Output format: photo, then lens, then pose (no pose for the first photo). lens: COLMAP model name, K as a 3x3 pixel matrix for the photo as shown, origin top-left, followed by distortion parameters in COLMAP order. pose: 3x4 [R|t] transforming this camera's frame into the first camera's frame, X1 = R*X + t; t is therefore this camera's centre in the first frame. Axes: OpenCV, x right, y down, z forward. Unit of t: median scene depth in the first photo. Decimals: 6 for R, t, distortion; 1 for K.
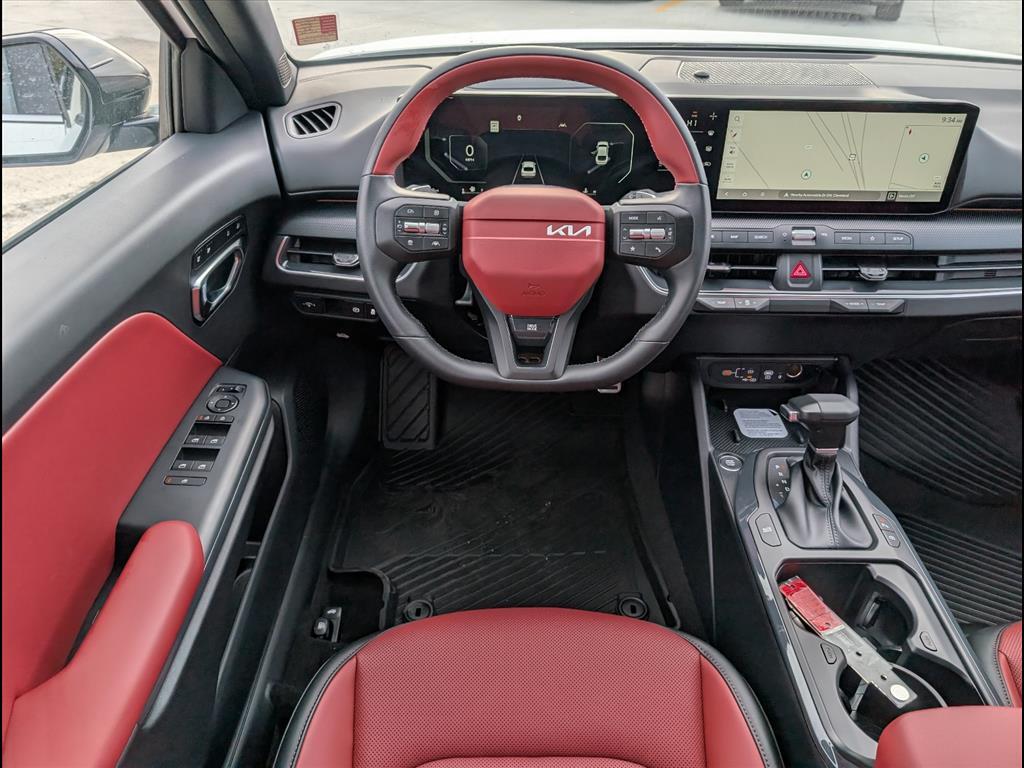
lens RADIAL K [[765.6, 0, 512.0], [0, 765.6, 384.0], [0, 0, 1]] dist [-0.000994, 0.005289]
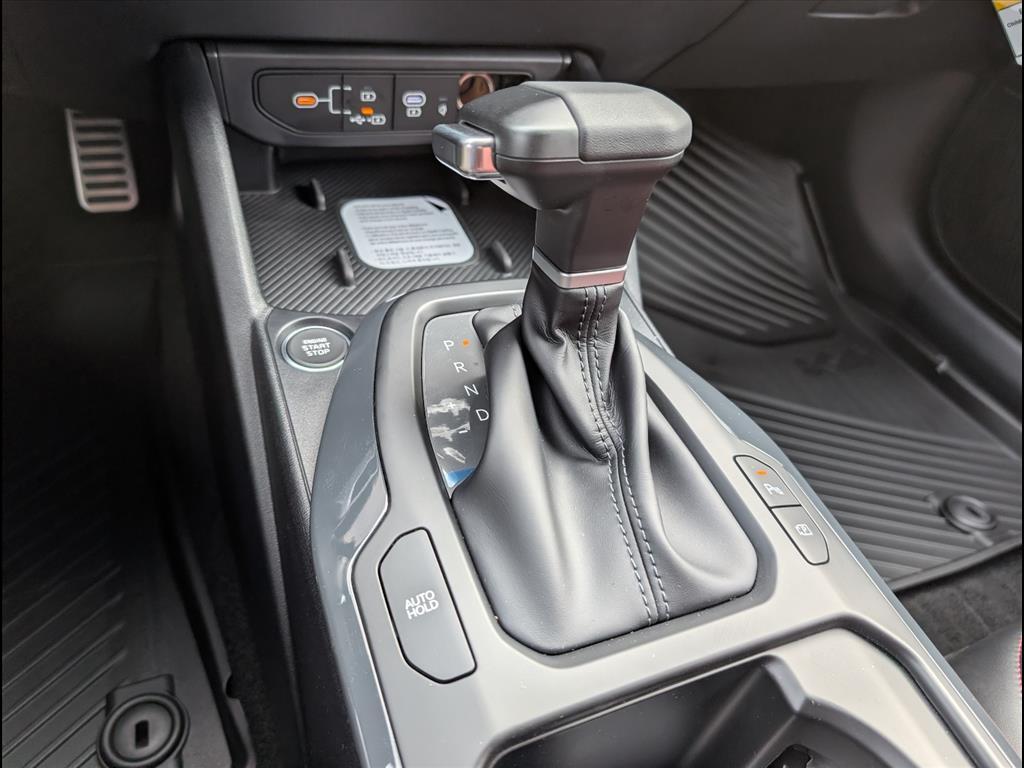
lens RADIAL K [[765.6, 0, 512.0], [0, 765.6, 384.0], [0, 0, 1]] dist [-0.000994, 0.005289]
pose [[0.922705, -0.146872, 0.356432, 0.253970], [0.079023, 0.977008, 0.198017, 0.062494], [-0.377320, -0.154545, 0.913097, 0.692795]]
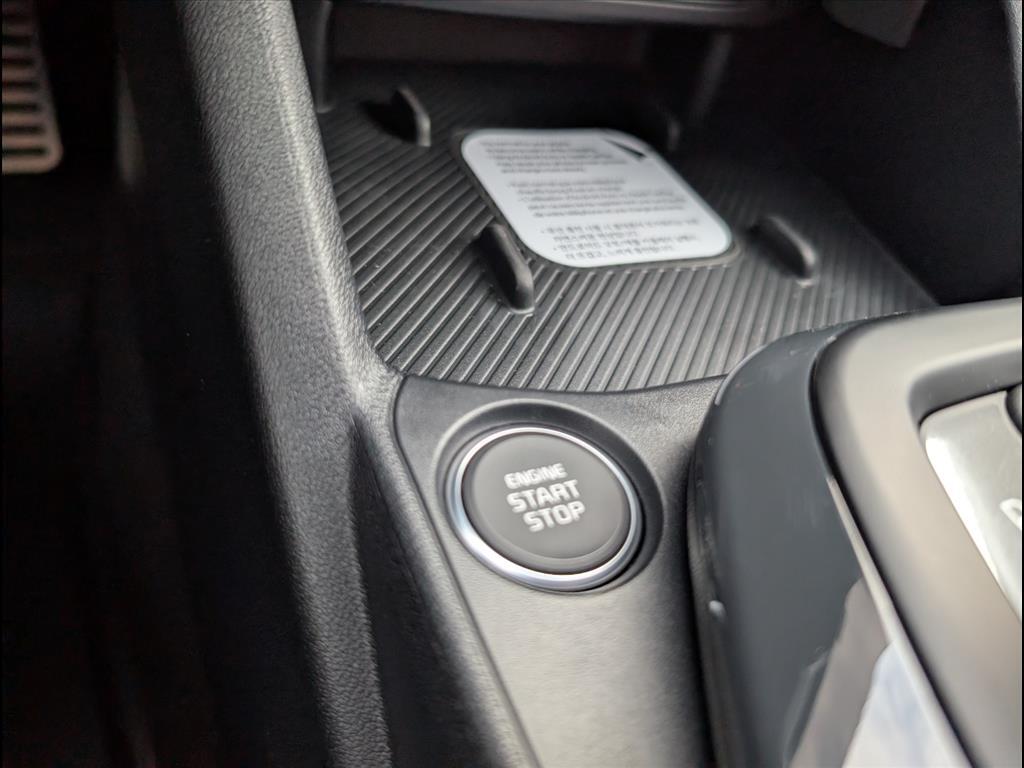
lens RADIAL K [[764.0, 0, 512.0], [0, 764.0, 384.0], [0, 0, 1]] dist [-0.005547, -0.007500]
pose [[0.899330, -0.145873, 0.412221, 0.247541], [0.063603, 0.976328, 0.206733, 0.066151], [-0.432620, -0.159703, 0.887319, 0.949716]]
